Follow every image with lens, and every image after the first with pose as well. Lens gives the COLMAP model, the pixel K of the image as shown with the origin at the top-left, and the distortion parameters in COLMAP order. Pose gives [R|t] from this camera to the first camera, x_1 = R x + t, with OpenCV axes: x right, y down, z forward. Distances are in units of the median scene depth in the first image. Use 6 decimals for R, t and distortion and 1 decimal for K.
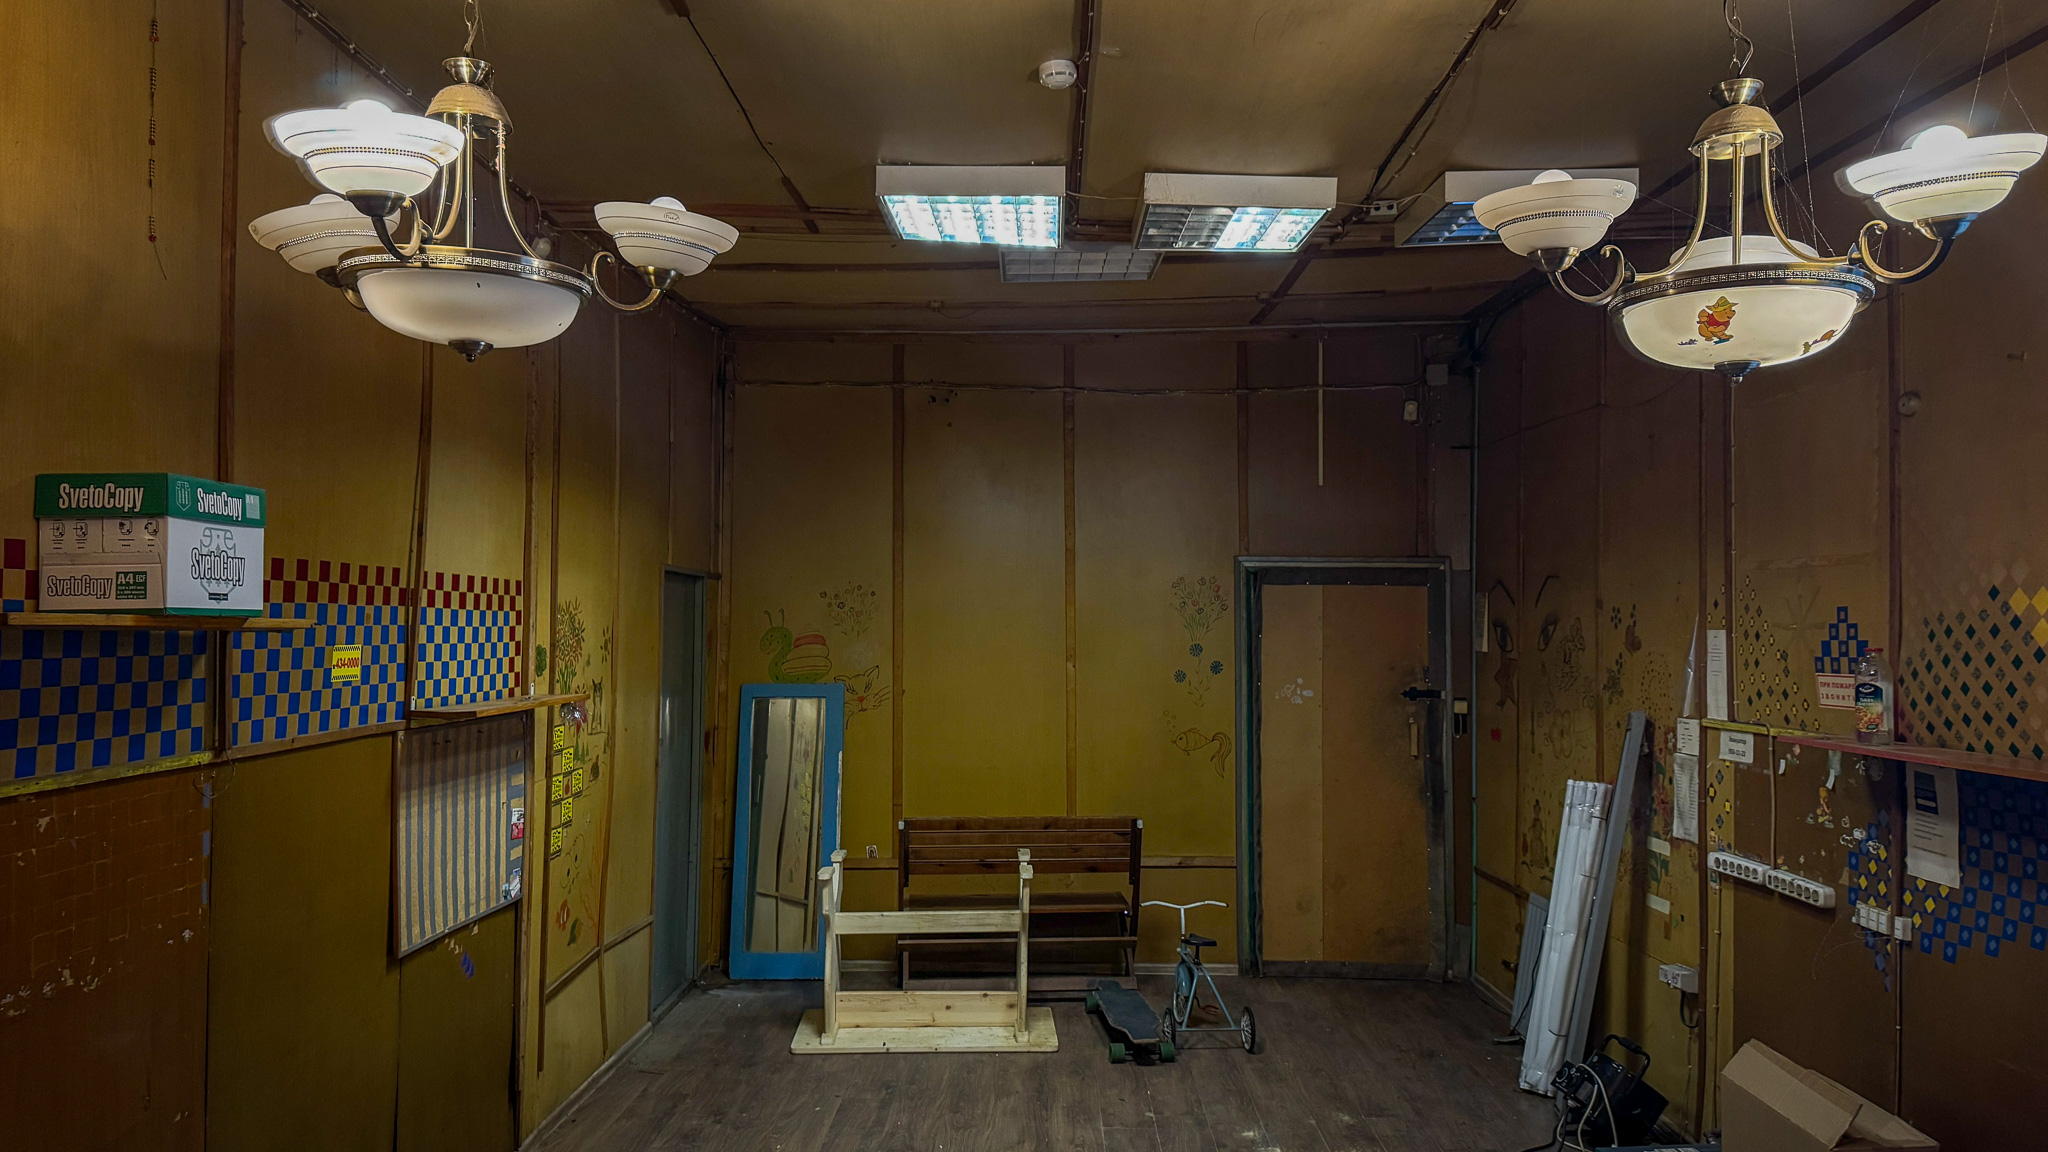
lens RADIAL K [[1449.2, 0, 1076.4], [0, 1449.2, 576.3], [0, 0, 1]] dist [0.085754, -0.111742]
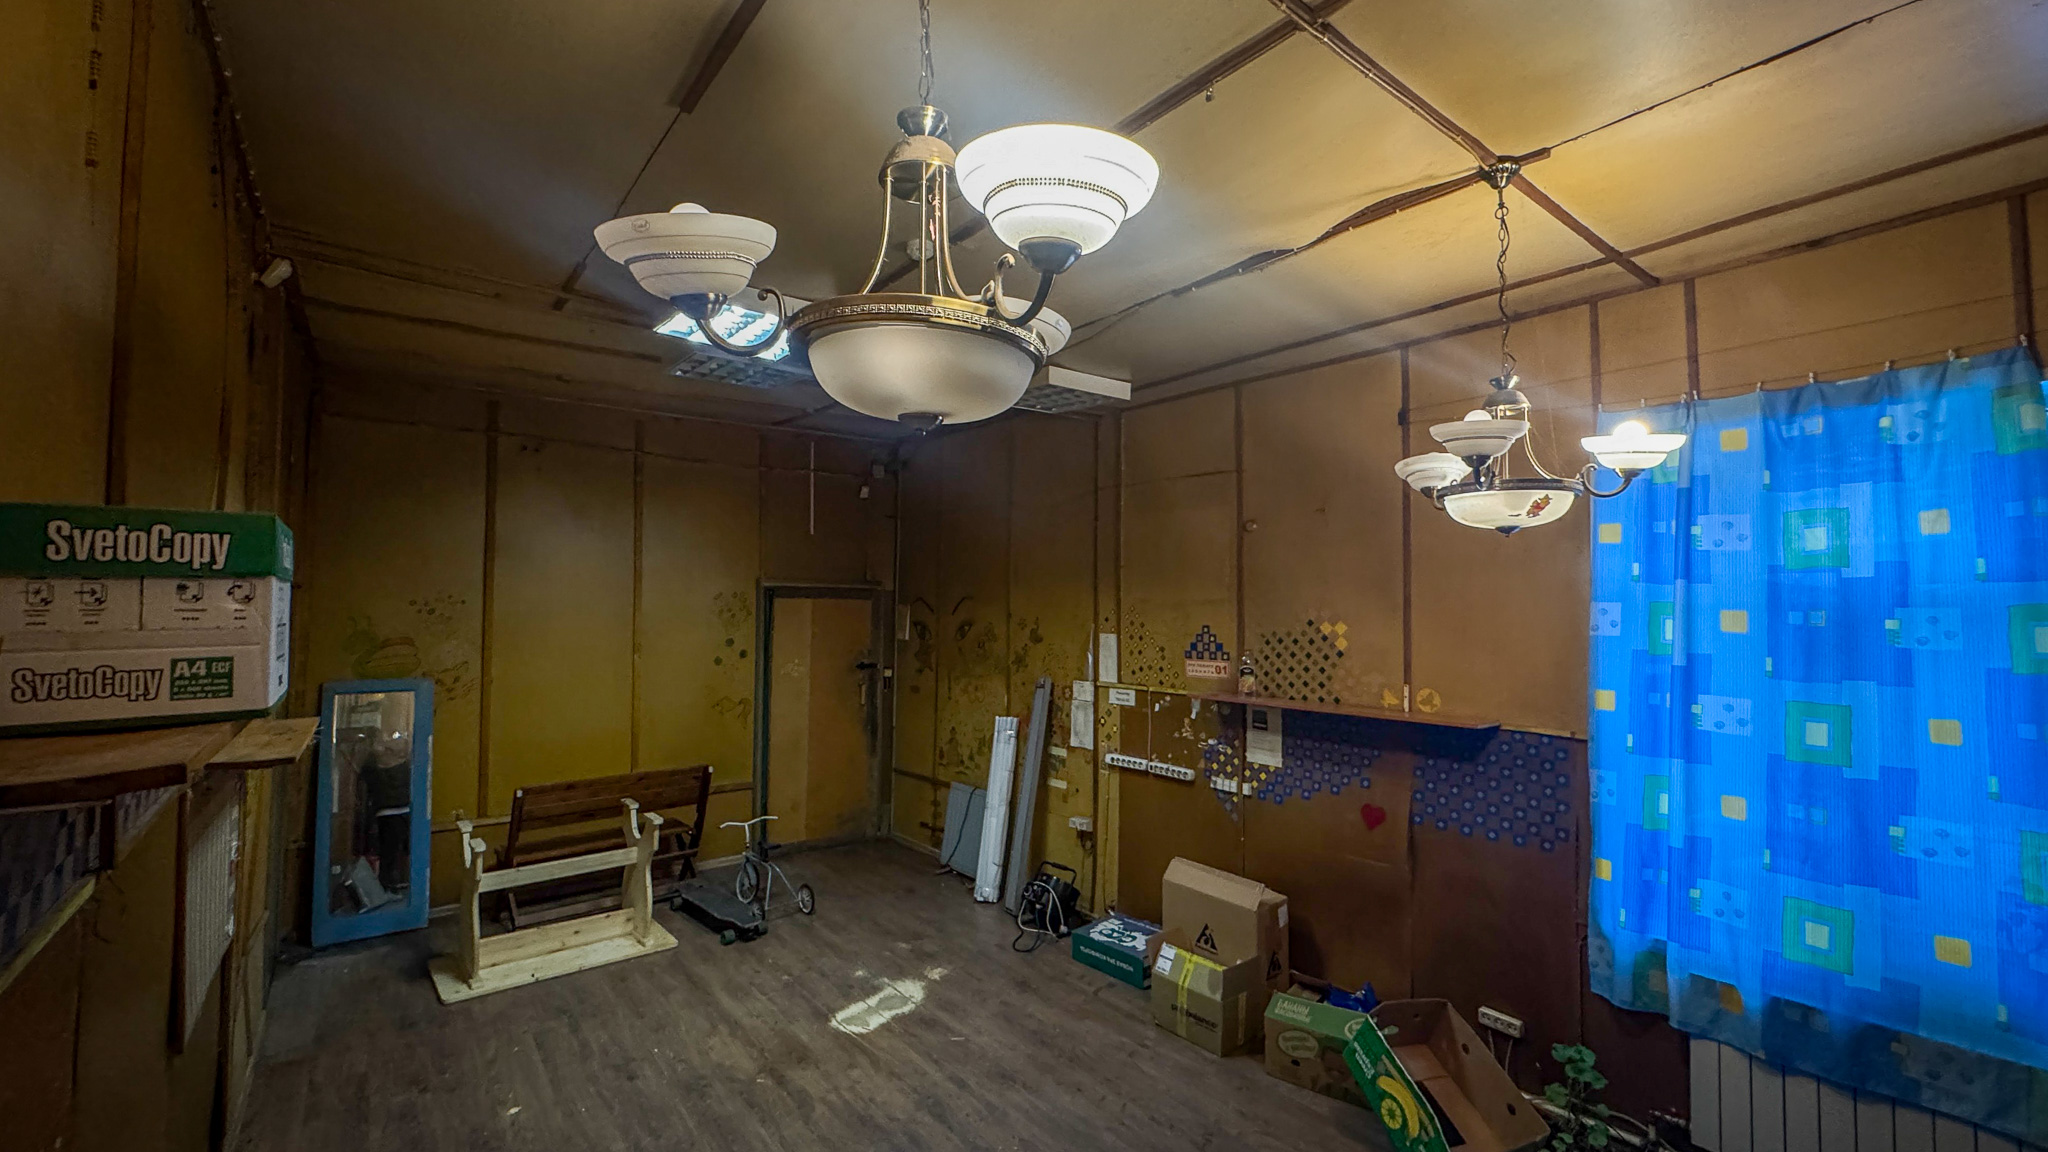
lens RADIAL K [[830.8, 0, 1024.6], [0, 830.8, 575.3], [0, 0, 1]] dist [-0.002451, -0.000656]
pose [[0.784641, 0.027141, 0.619356, -0.246773], [-0.026826, 0.999592, -0.009818, -0.020053], [-0.619370, -0.008911, 0.785049, 0.199540]]
